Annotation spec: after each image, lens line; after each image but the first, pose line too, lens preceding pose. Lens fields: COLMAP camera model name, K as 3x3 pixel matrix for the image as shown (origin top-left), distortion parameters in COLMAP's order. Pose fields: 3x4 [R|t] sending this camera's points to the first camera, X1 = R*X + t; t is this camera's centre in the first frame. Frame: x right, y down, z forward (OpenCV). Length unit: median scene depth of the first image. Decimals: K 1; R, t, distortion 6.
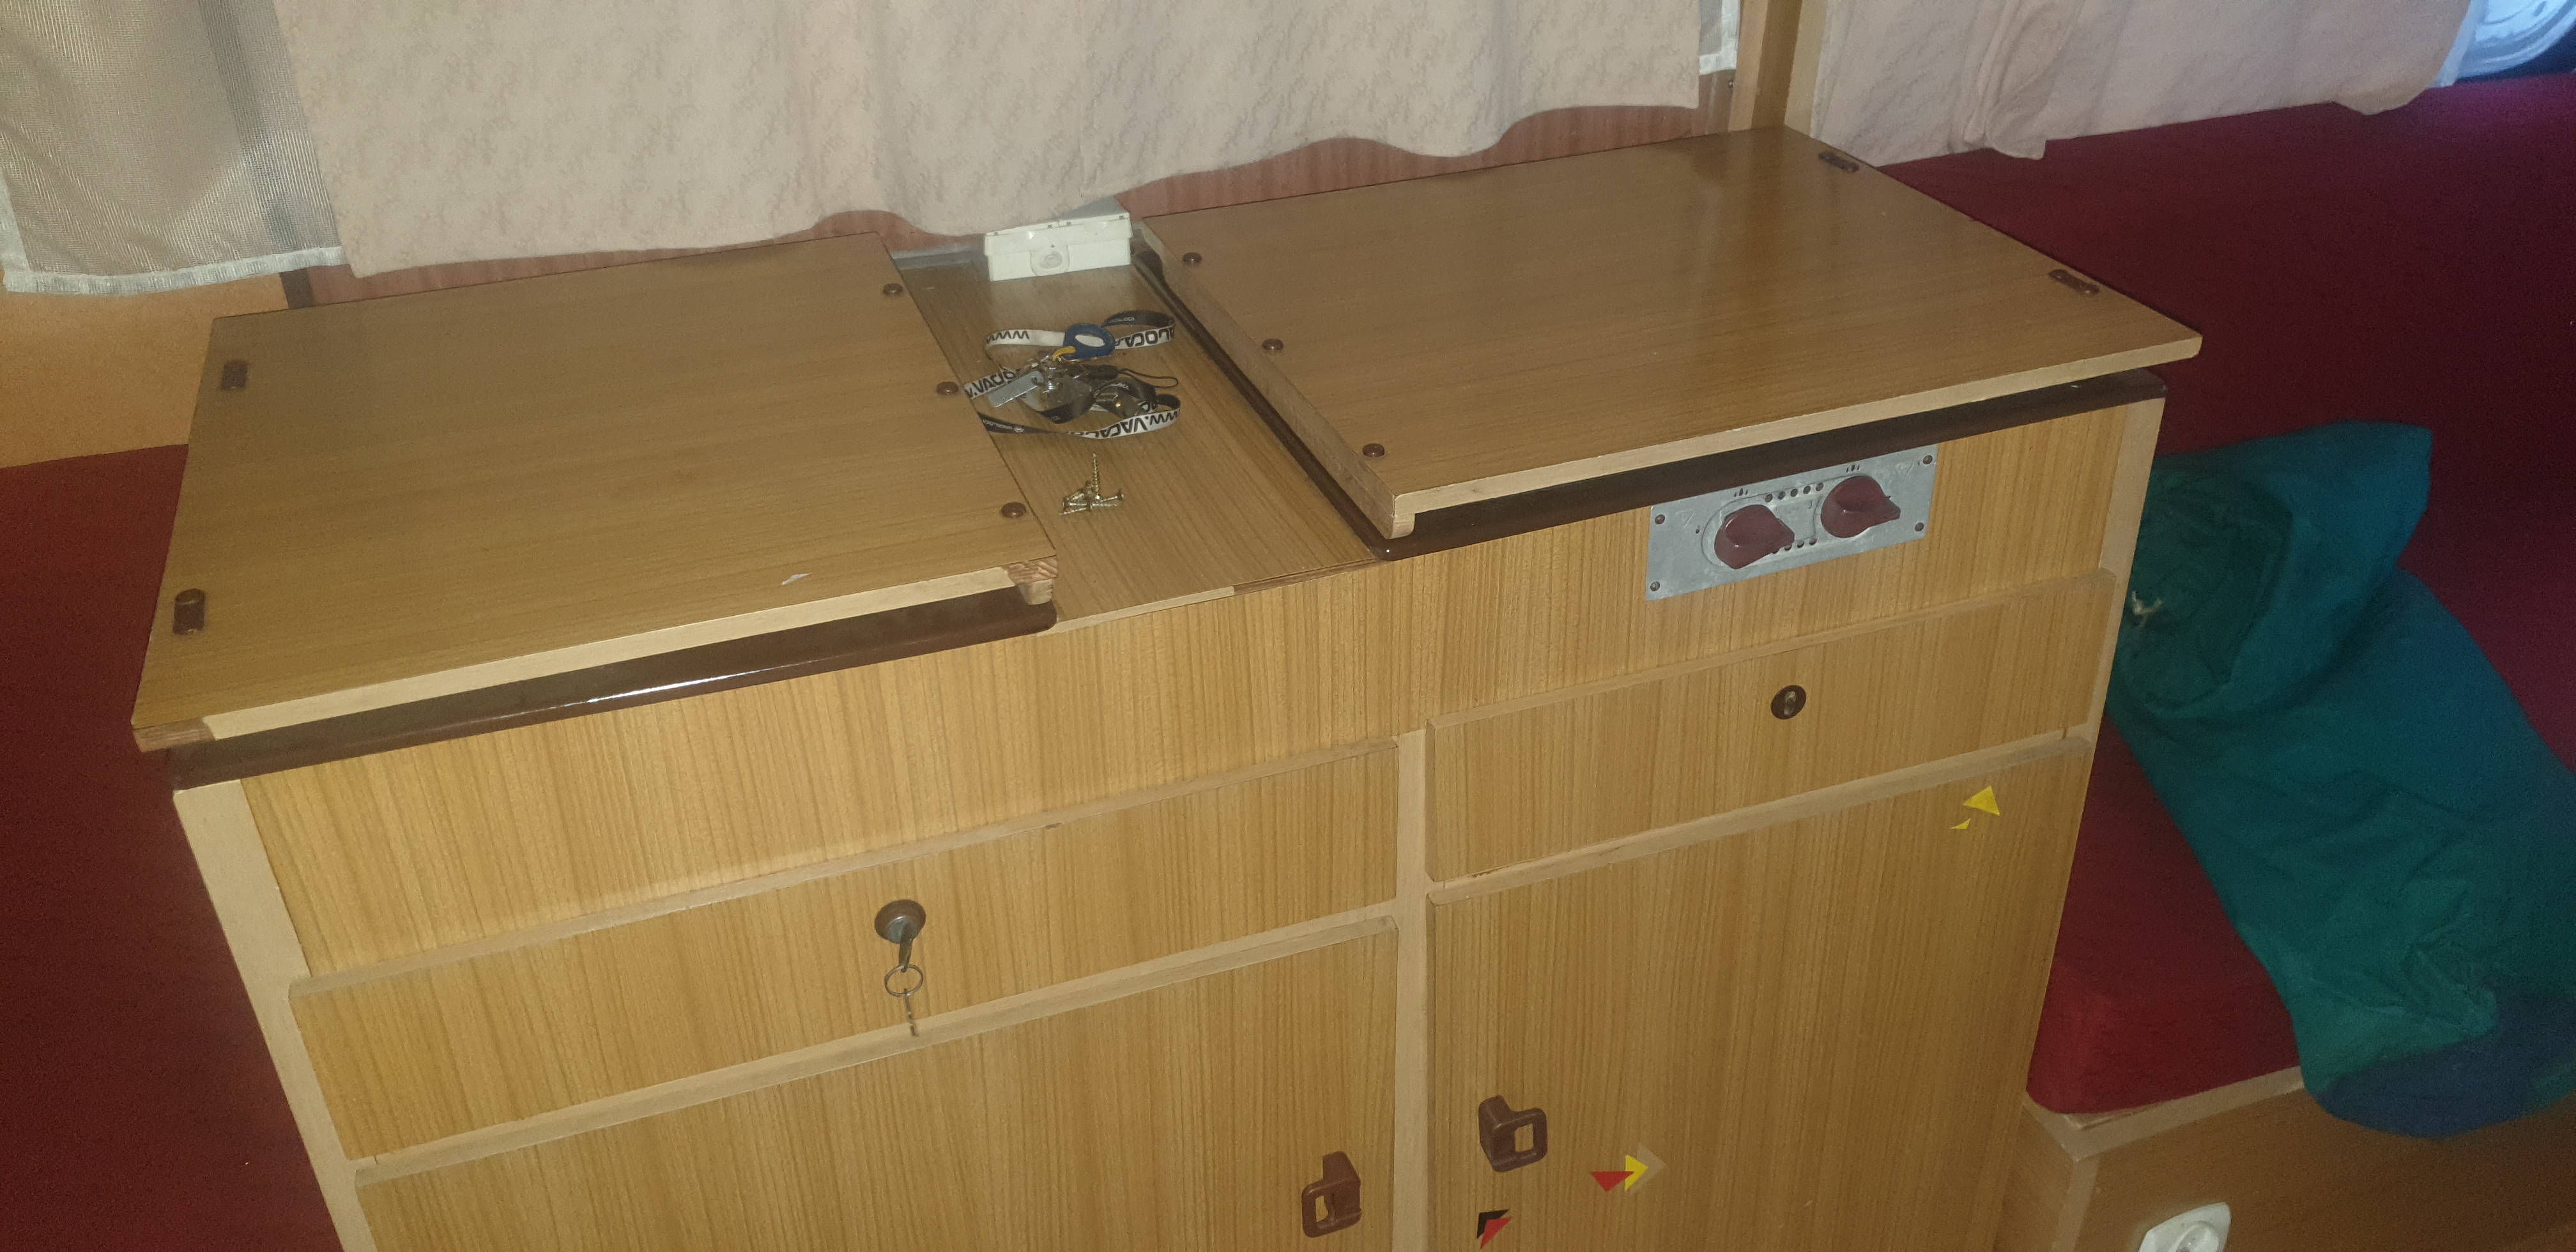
lens RADIAL K [[2003.8, 0, 1284.6], [0, 2003.8, 617.2], [0, 0, 1]] dist [0.000716, 0.003602]
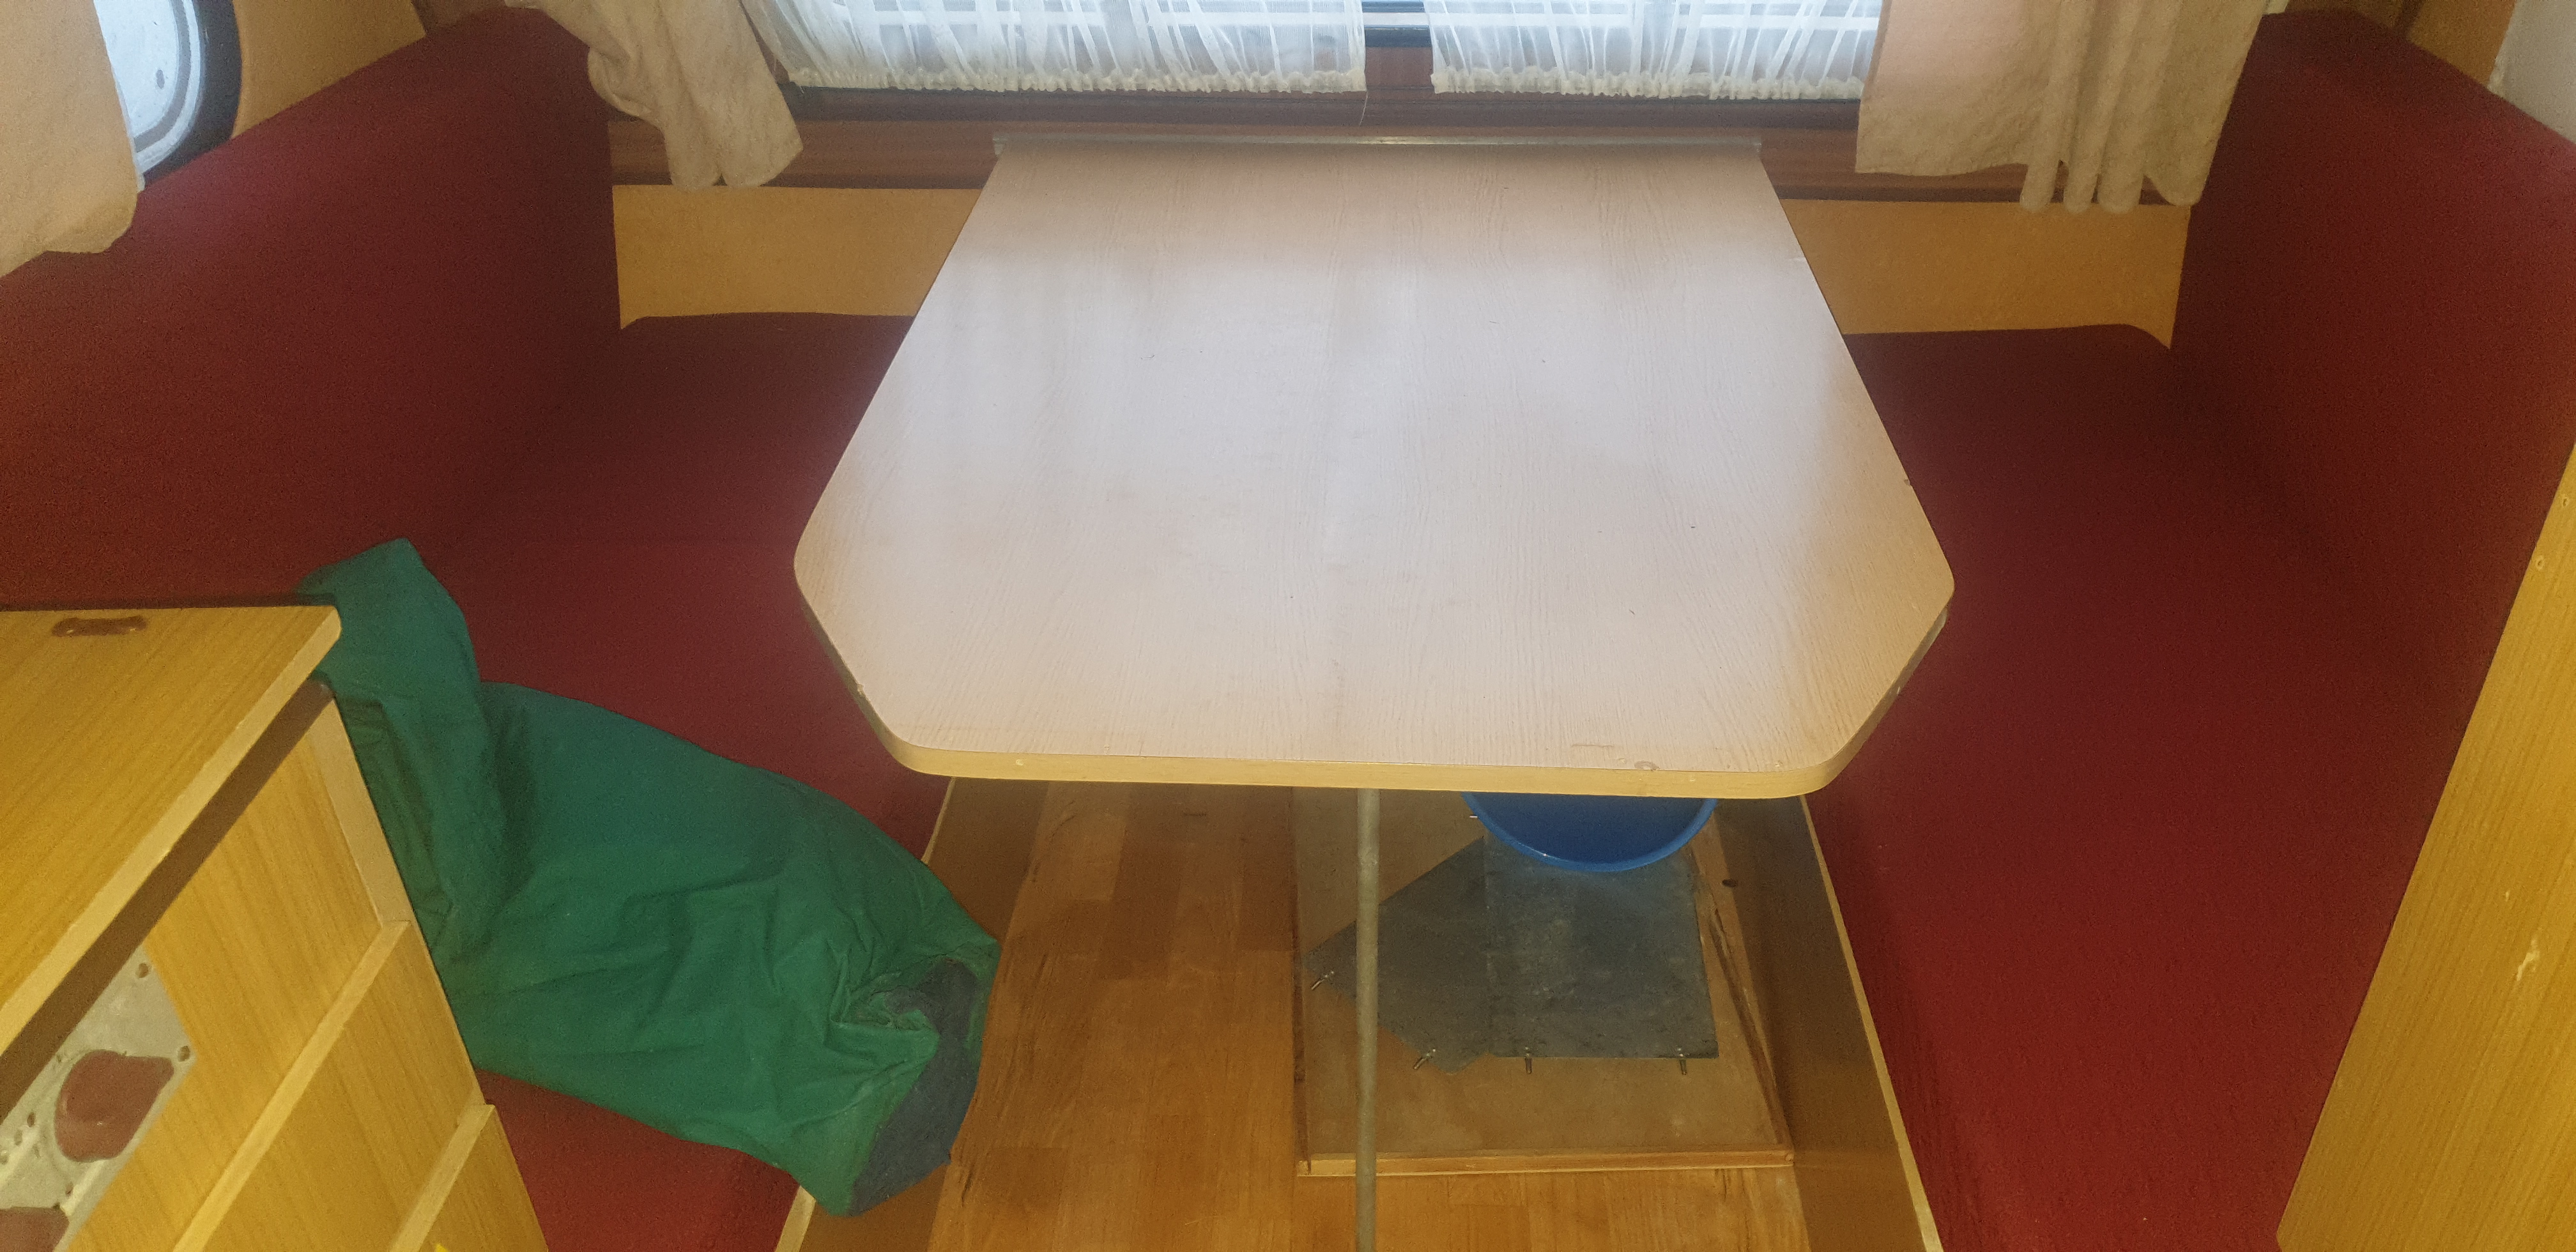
lens RADIAL K [[2003.8, 0, 1284.6], [0, 2003.8, 617.2], [0, 0, 1]] dist [0.000716, 0.003602]
pose [[0.378548, -0.489472, 0.785569, 0.005067], [0.499996, 0.822379, 0.271470, -0.126230], [-0.778913, 0.290017, 0.556044, 0.243287]]
